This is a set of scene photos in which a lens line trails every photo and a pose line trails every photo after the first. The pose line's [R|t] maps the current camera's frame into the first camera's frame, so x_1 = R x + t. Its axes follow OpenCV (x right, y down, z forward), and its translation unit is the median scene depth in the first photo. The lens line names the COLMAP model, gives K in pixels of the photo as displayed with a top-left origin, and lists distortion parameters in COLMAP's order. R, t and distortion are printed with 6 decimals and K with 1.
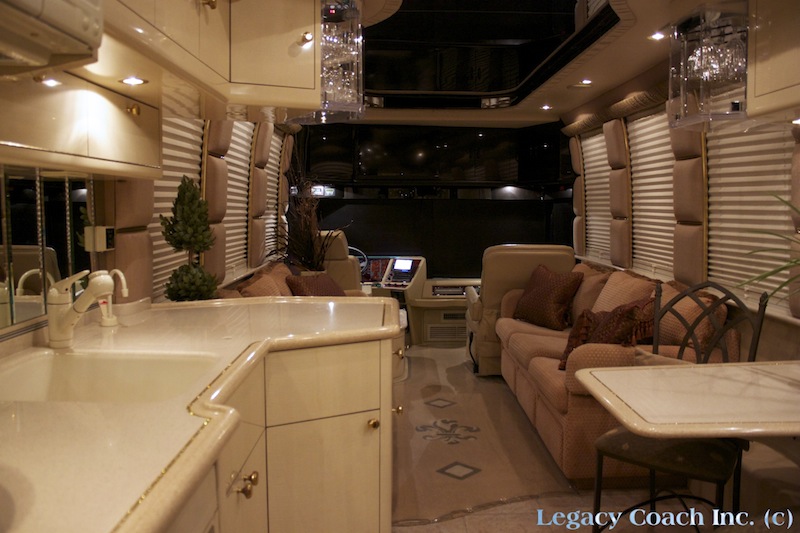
lens RADIAL K [[671.3, 0, 398.7], [0, 671.3, 262.3], [0, 0, 1]] dist [-0.132041, 0.075645]
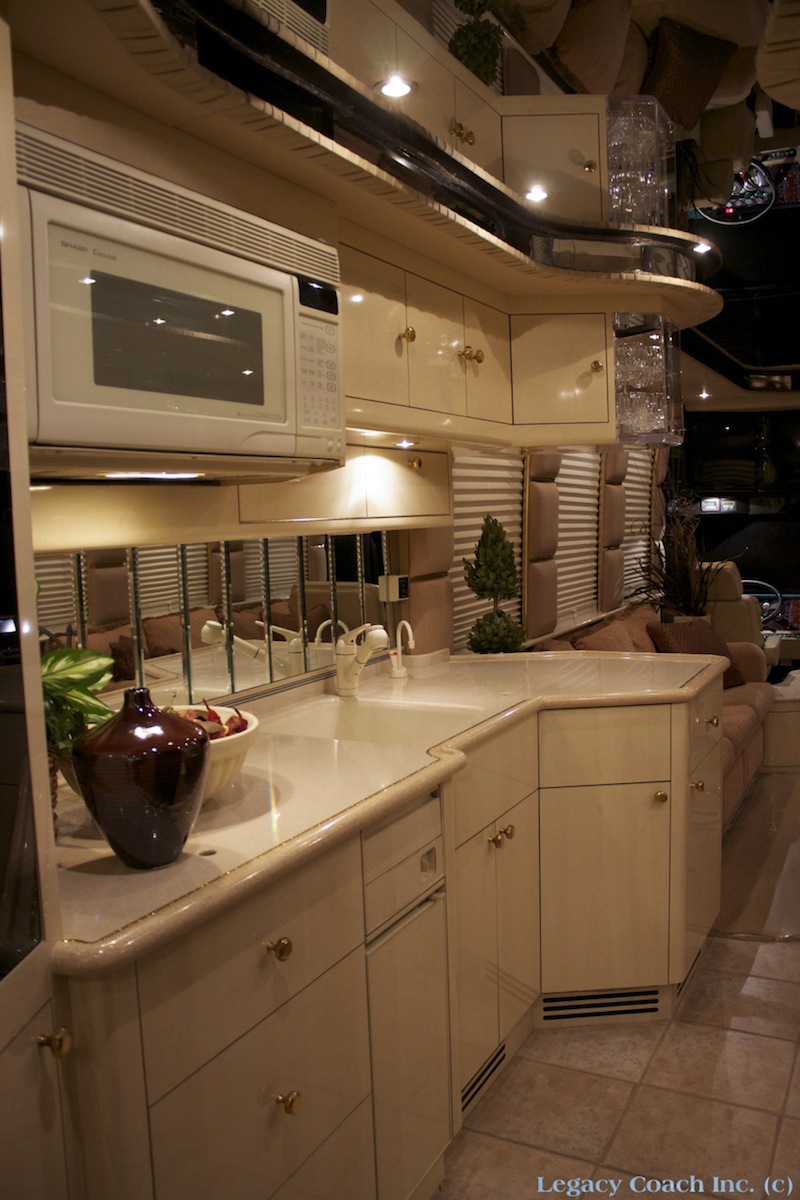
lens RADIAL K [[1007.0, 0, 405.0], [0, 1007.0, 604.7], [0, 0, 1]] dist [-0.132041, 0.075645]
pose [[0.883382, 0.008800, -0.468571, 0.223795], [-0.003043, 0.999910, 0.013042, -0.026269], [0.468644, -0.010095, 0.883329, -0.271345]]
